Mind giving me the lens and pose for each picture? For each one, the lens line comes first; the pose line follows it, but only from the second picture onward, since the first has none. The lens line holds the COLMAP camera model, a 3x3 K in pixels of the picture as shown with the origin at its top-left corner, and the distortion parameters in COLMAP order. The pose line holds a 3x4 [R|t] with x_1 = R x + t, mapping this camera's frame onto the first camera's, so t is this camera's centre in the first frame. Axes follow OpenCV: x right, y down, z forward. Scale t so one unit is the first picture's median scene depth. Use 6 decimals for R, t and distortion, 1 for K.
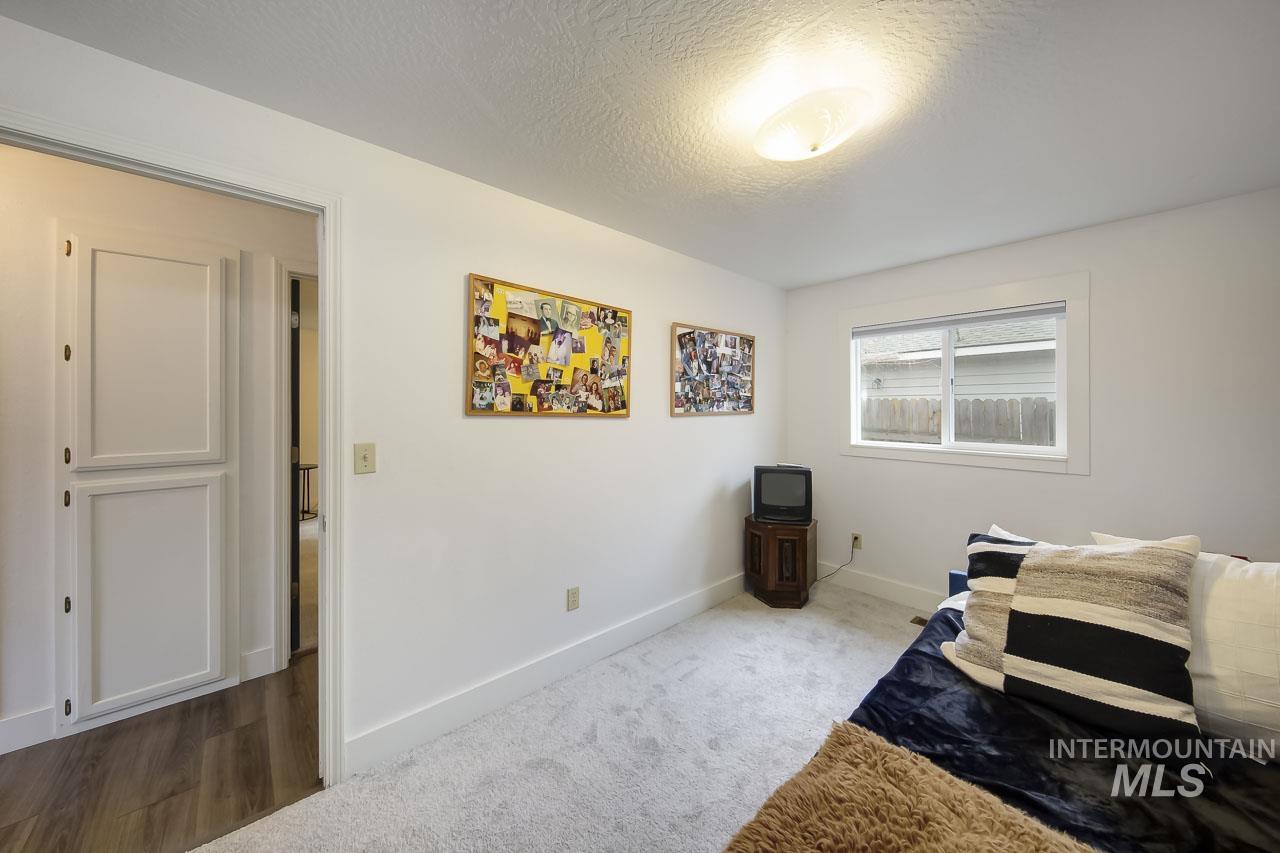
lens RADIAL K [[437.0, 0, 642.9], [0, 437.0, 410.0], [0, 0, 1]] dist [0.000018, -0.000011]
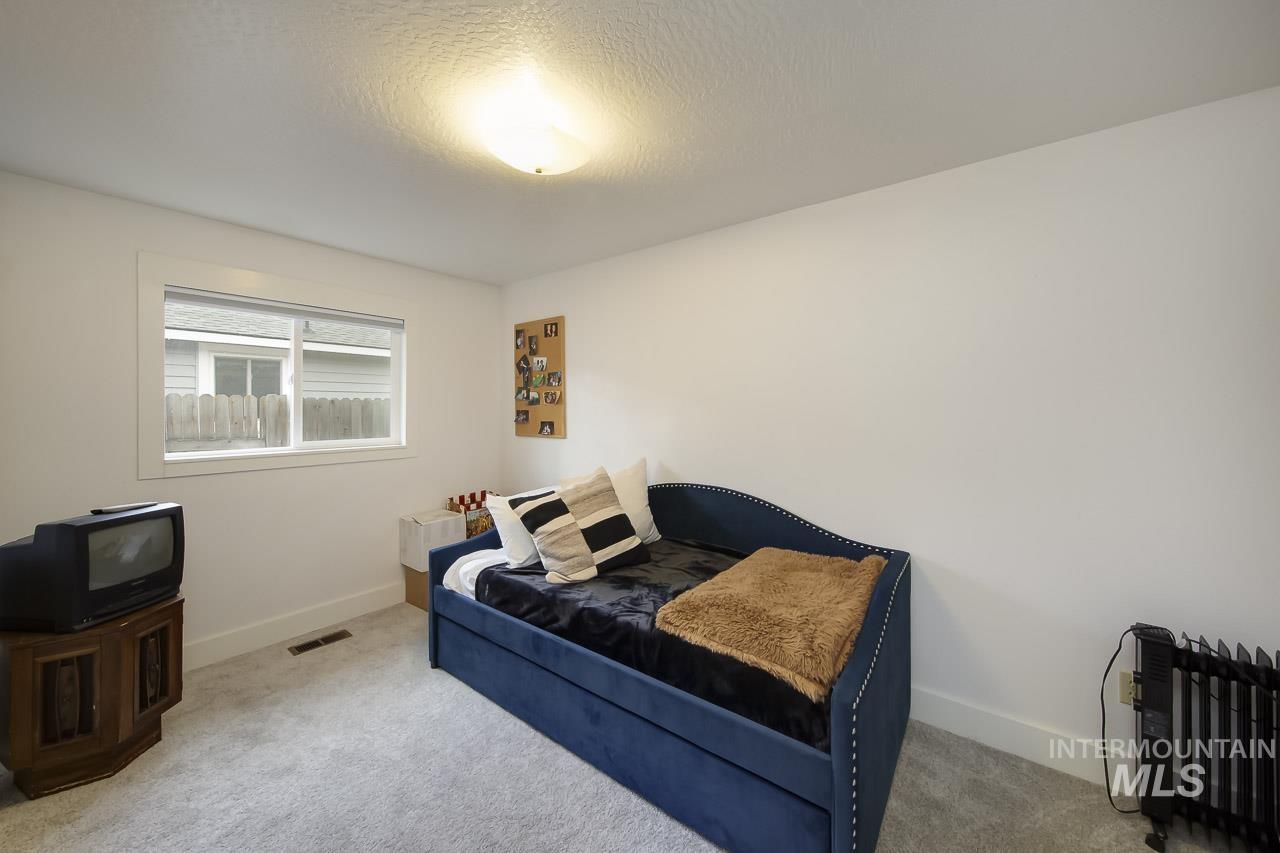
lens RADIAL K [[462.3, 0, 645.6], [0, 462.3, 407.0], [0, 0, 1]] dist [0.000272, 0.000010]
pose [[-0.180292, -0.004470, 0.983603, -0.393796], [0.002516, 0.999984, 0.005005, -0.004145], [-0.983610, 0.003377, -0.180278, 0.469914]]
